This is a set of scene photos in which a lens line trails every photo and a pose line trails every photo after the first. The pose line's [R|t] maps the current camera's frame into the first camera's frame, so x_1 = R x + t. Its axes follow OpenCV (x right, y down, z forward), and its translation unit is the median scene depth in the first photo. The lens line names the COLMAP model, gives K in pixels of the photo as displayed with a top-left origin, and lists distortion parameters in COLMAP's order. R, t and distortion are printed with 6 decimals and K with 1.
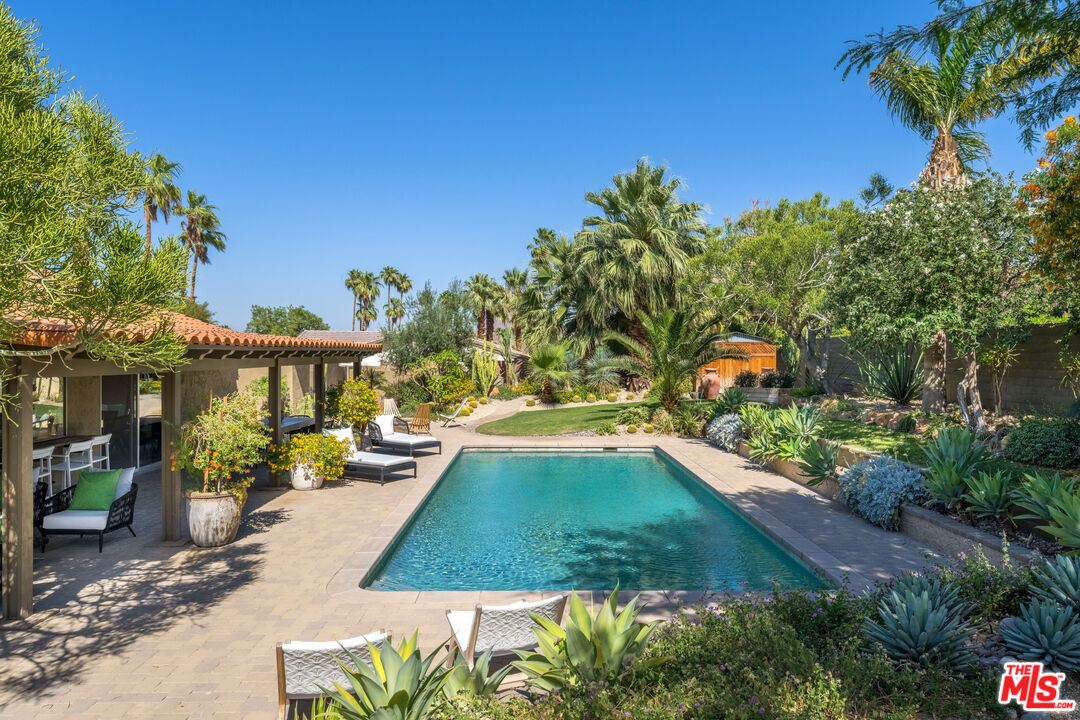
lens RADIAL K [[720.9, 0, 579.9], [0, 720.9, 346.9], [0, 0, 1]] dist [0.016514, -0.007219]
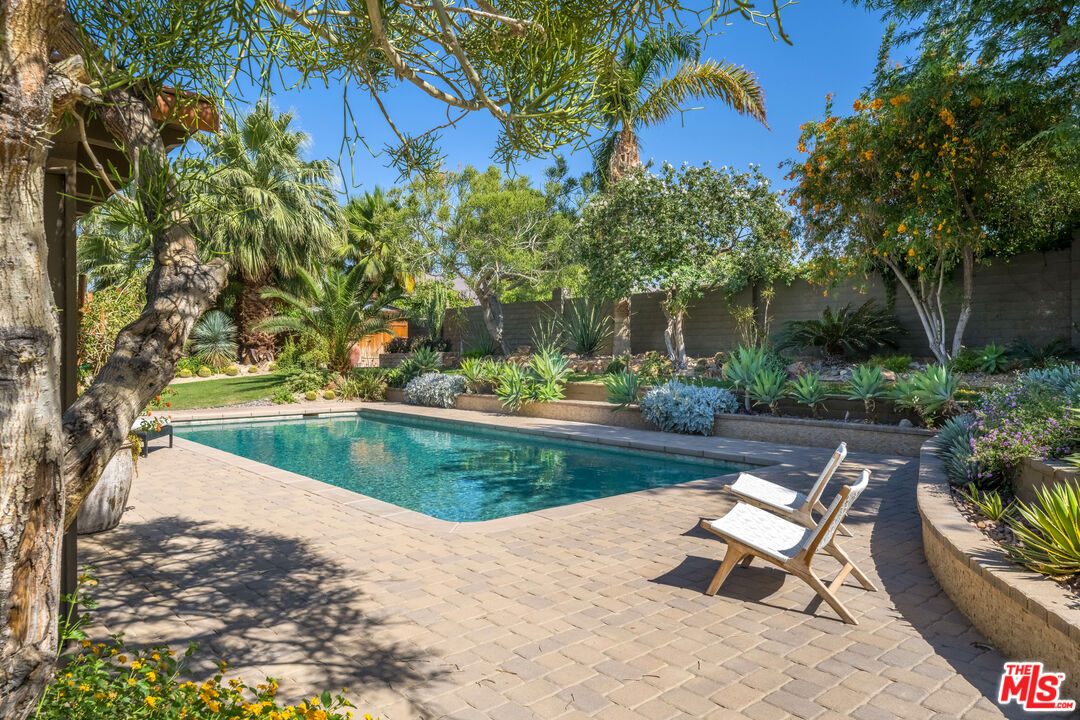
lens RADIAL K [[720.9, 0, 548.7], [0, 720.9, 359.4], [0, 0, 1]] dist [0.016514, -0.007219]
pose [[0.750855, -0.004554, 0.660451, -0.582813], [-0.002978, 0.999943, 0.010280, 0.114436], [-0.660460, -0.009685, 0.750799, 0.265961]]
